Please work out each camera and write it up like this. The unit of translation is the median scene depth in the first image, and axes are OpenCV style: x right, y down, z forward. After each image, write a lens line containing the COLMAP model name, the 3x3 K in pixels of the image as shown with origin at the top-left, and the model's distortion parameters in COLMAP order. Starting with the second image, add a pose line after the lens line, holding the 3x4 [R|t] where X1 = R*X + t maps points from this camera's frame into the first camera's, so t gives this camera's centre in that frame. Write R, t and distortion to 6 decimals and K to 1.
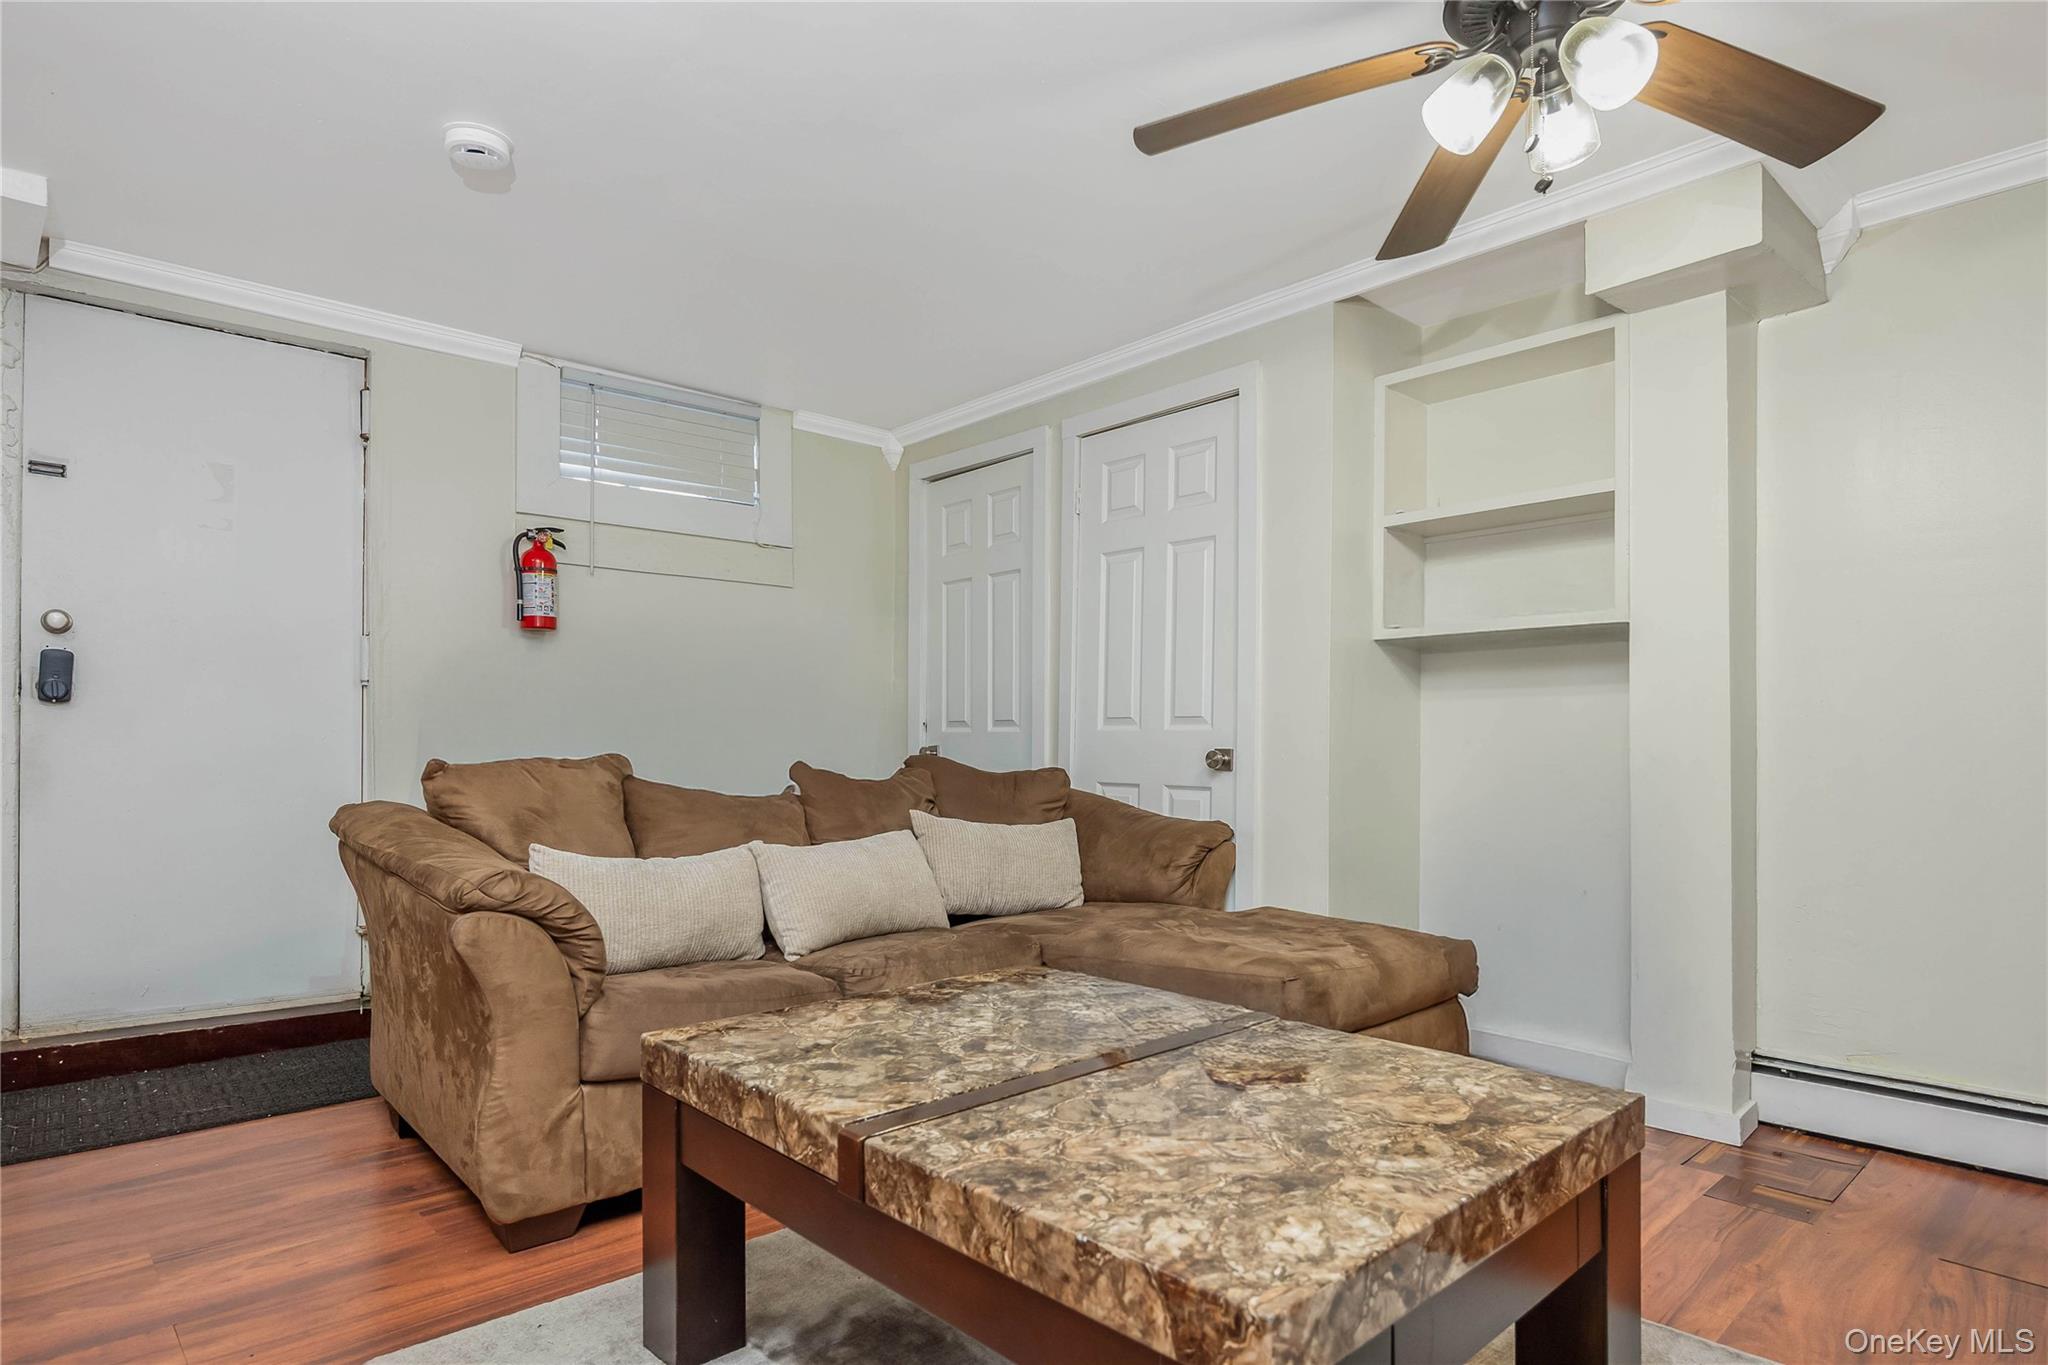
lens RADIAL K [[1122.3, 0, 1048.3], [0, 1122.3, 739.2], [0, 0, 1]] dist [-0.007183, -0.000971]
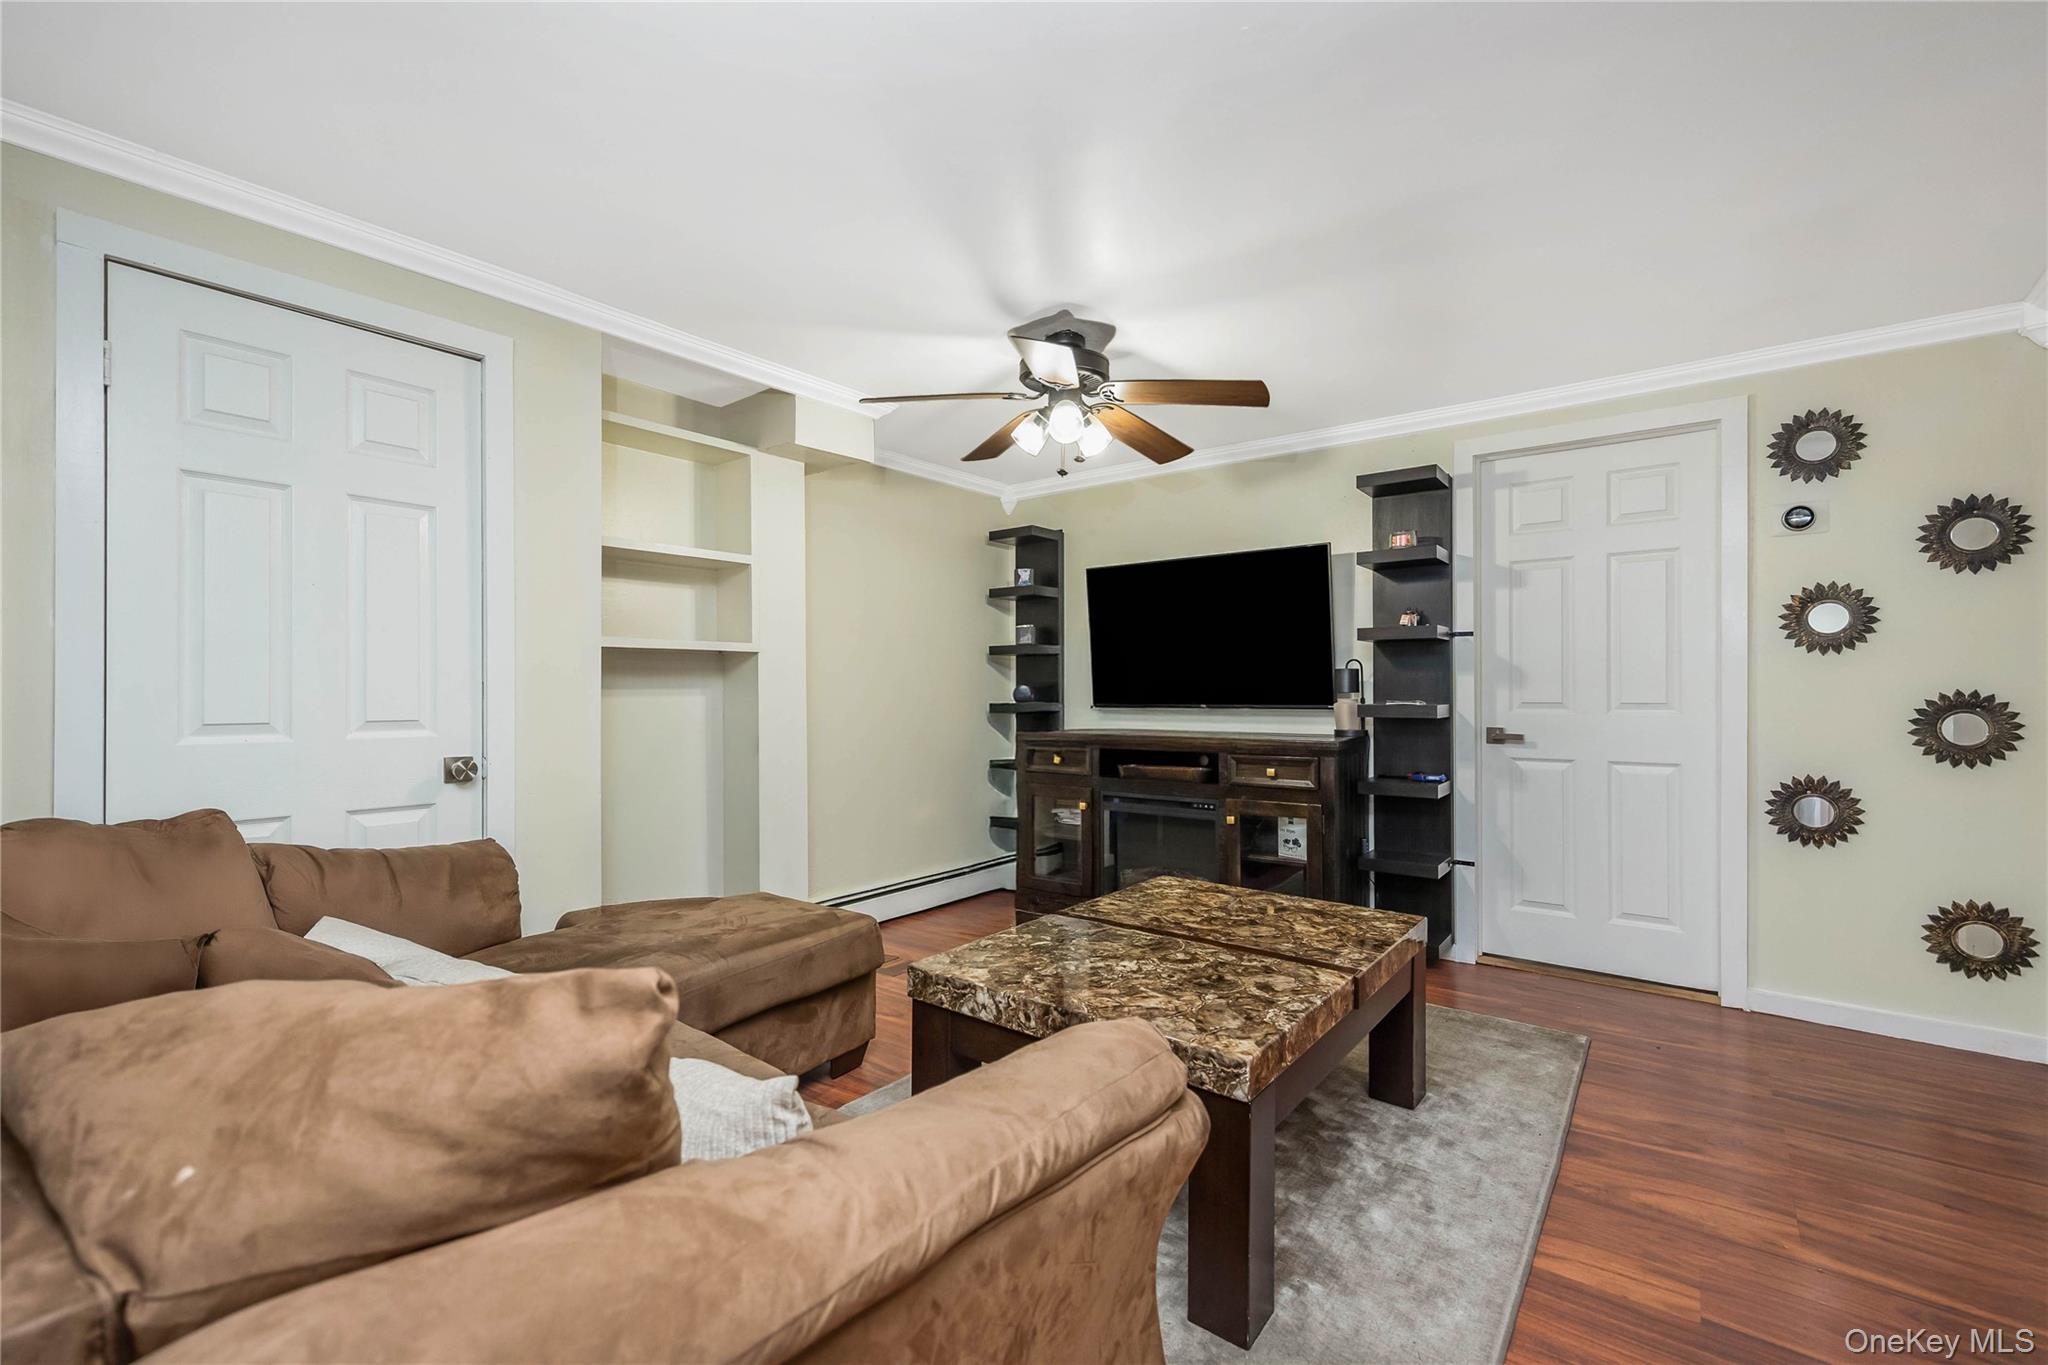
lens RADIAL K [[875.6, 0, 1024.6], [0, 875.6, 689.2], [0, 0, 1]] dist [-0.007933, -0.000659]
pose [[-0.141845, -0.000883, 0.989888, -1.115632], [-0.000108, 1.000000, 0.000877, -0.087441], [-0.989889, 0.000018, -0.141845, 1.281450]]
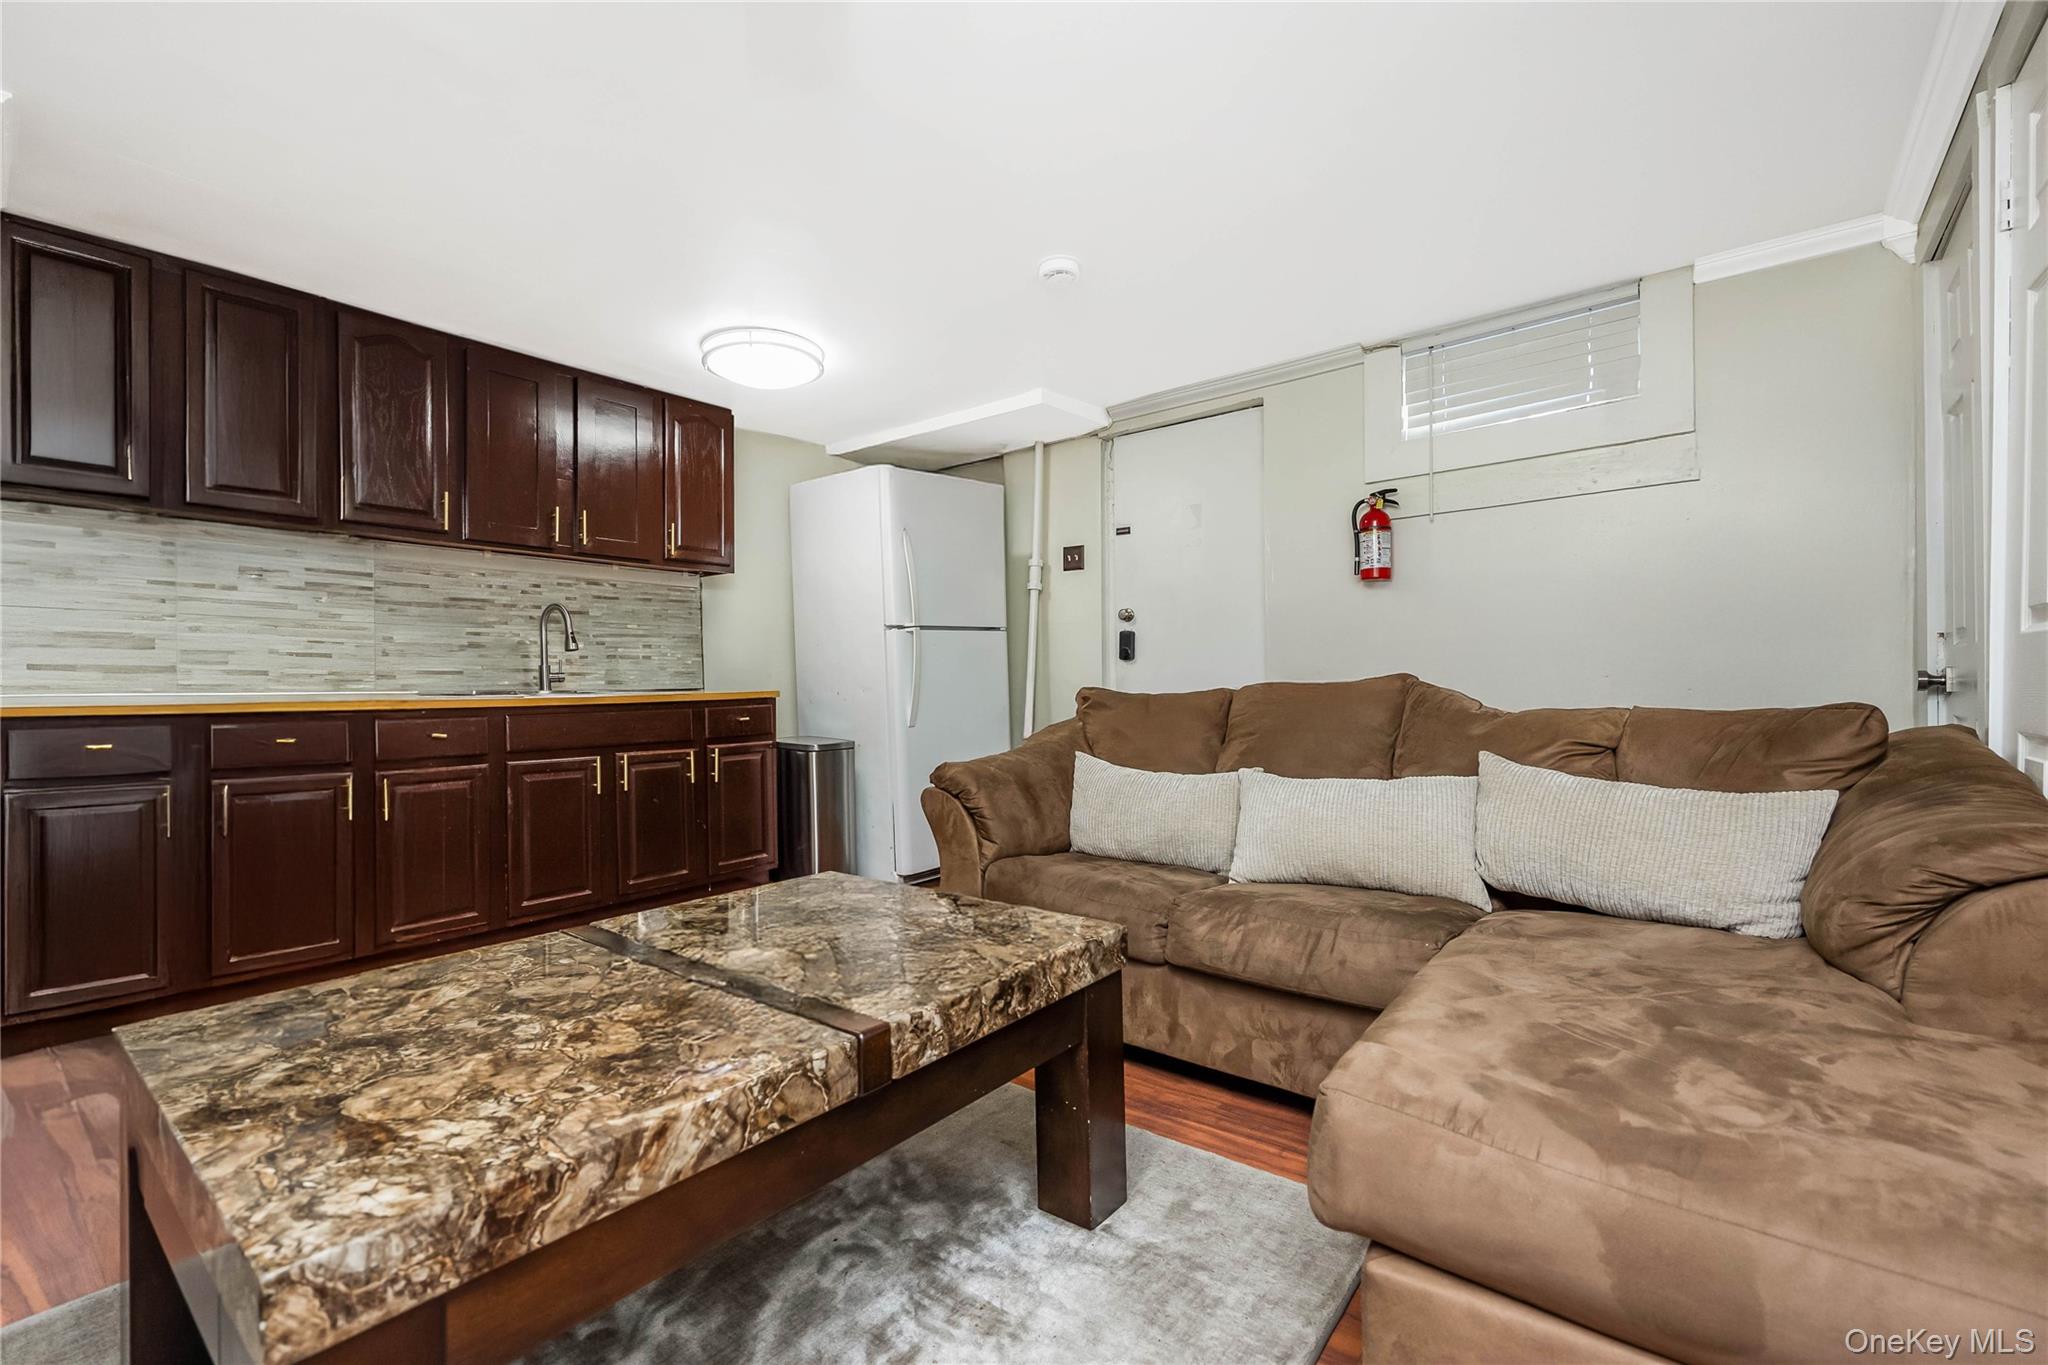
lens RADIAL K [[875.6, 0, 1027.2], [0, 875.6, 684.8], [0, 0, 1]] dist [-0.007933, -0.000659]
pose [[0.145682, -0.009776, -0.989283, 0.815004], [0.016526, 0.999836, -0.007446, 0.025430], [0.989193, -0.015264, 0.145820, 1.059308]]
